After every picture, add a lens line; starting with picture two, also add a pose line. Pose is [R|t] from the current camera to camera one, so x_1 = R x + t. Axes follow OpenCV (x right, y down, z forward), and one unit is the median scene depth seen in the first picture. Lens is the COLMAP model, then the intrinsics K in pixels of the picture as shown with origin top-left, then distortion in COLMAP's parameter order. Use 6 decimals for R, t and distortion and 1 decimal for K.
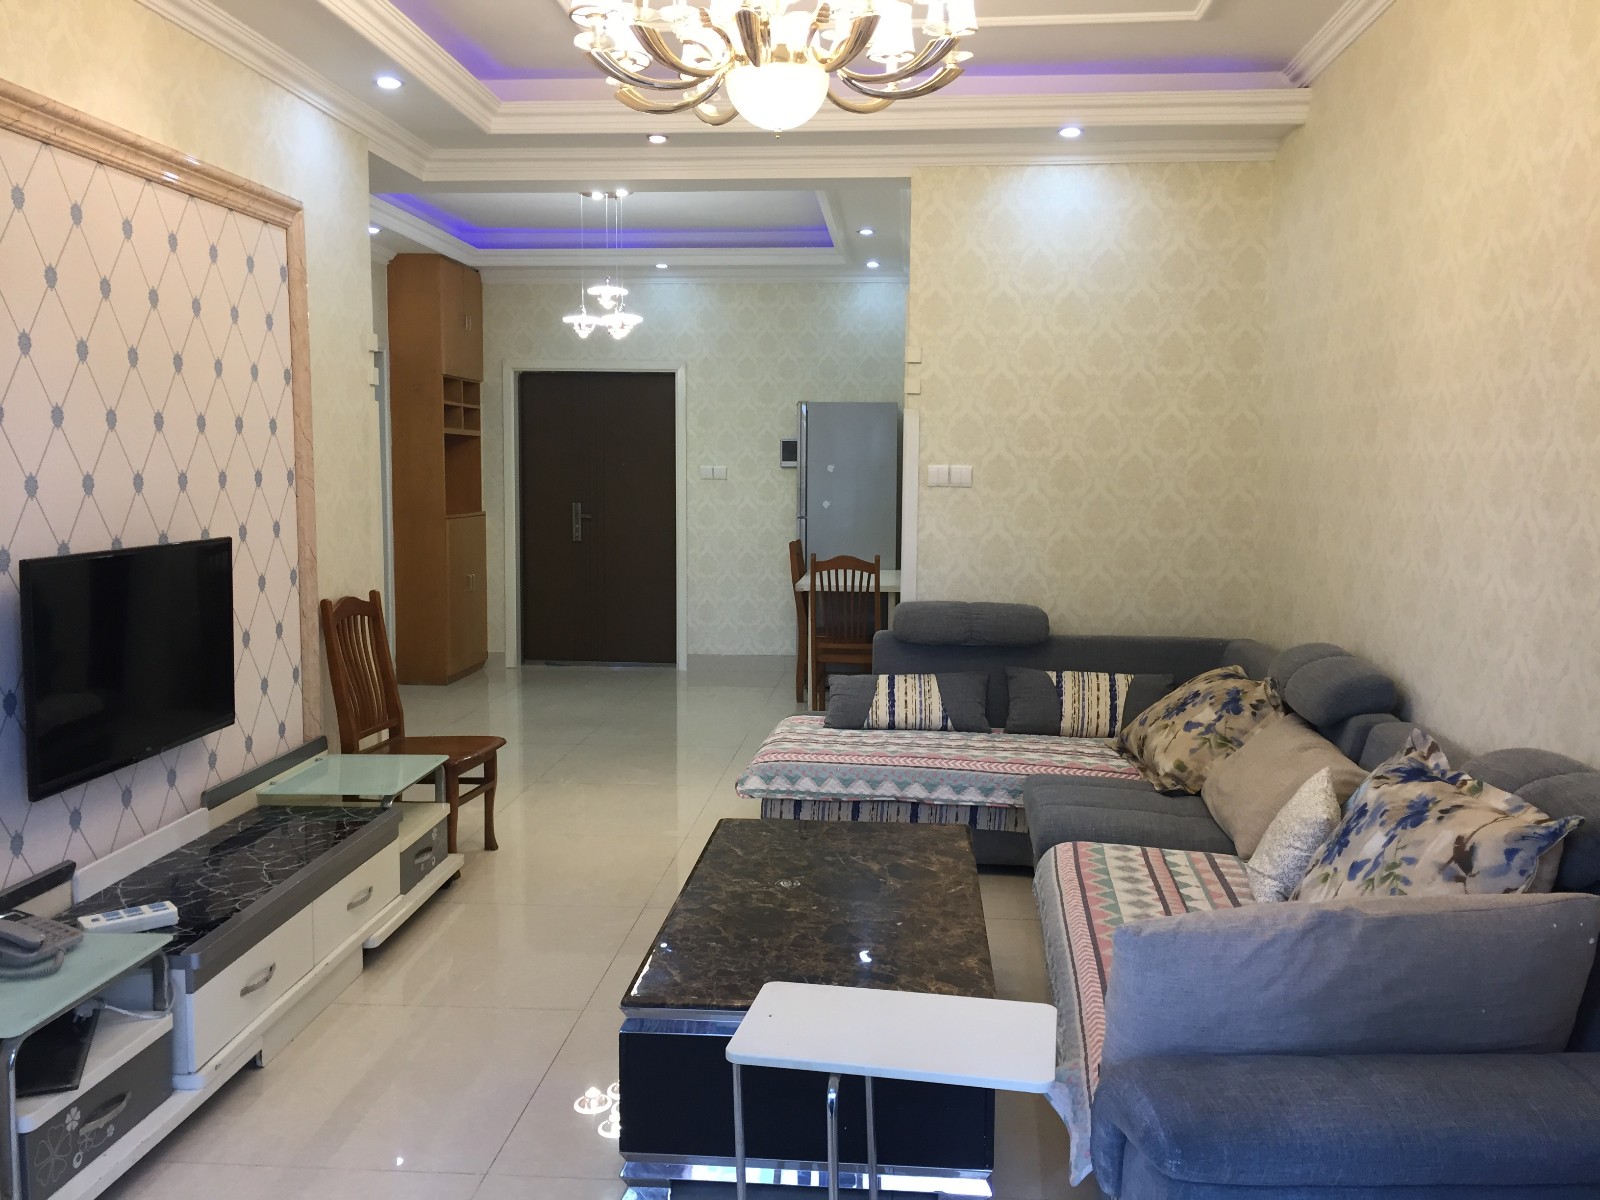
lens RADIAL K [[1360.8, 0, 800.0], [0, 1360.8, 600.0], [0, 0, 1]] dist [0.040345, -0.002241]
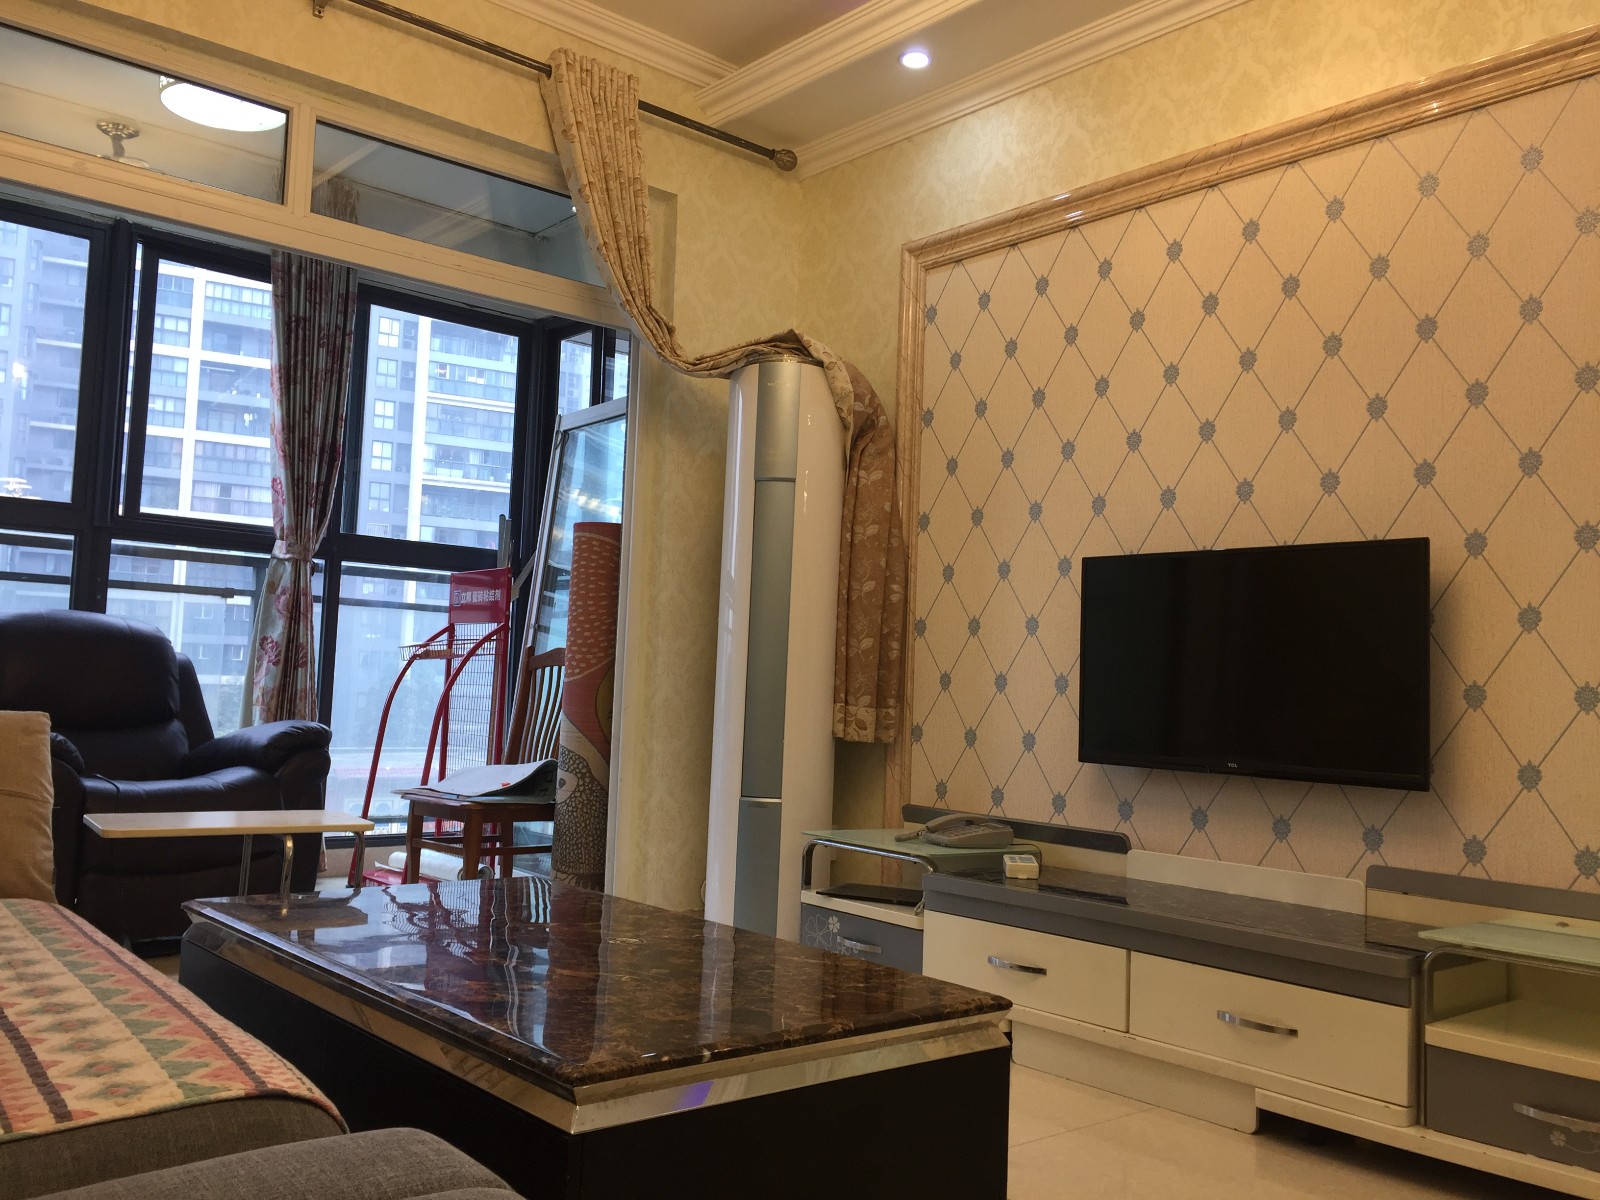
lens RADIAL K [[1382.2, 0, 800.0], [0, 1382.2, 600.0], [0, 0, 1]] dist [0.051375, -0.004770]
pose [[-0.720806, -0.079871, -0.688520, 0.392900], [-0.109429, 0.993994, -0.000748, 0.028405], [0.684444, 0.074805, -0.725217, 1.442093]]
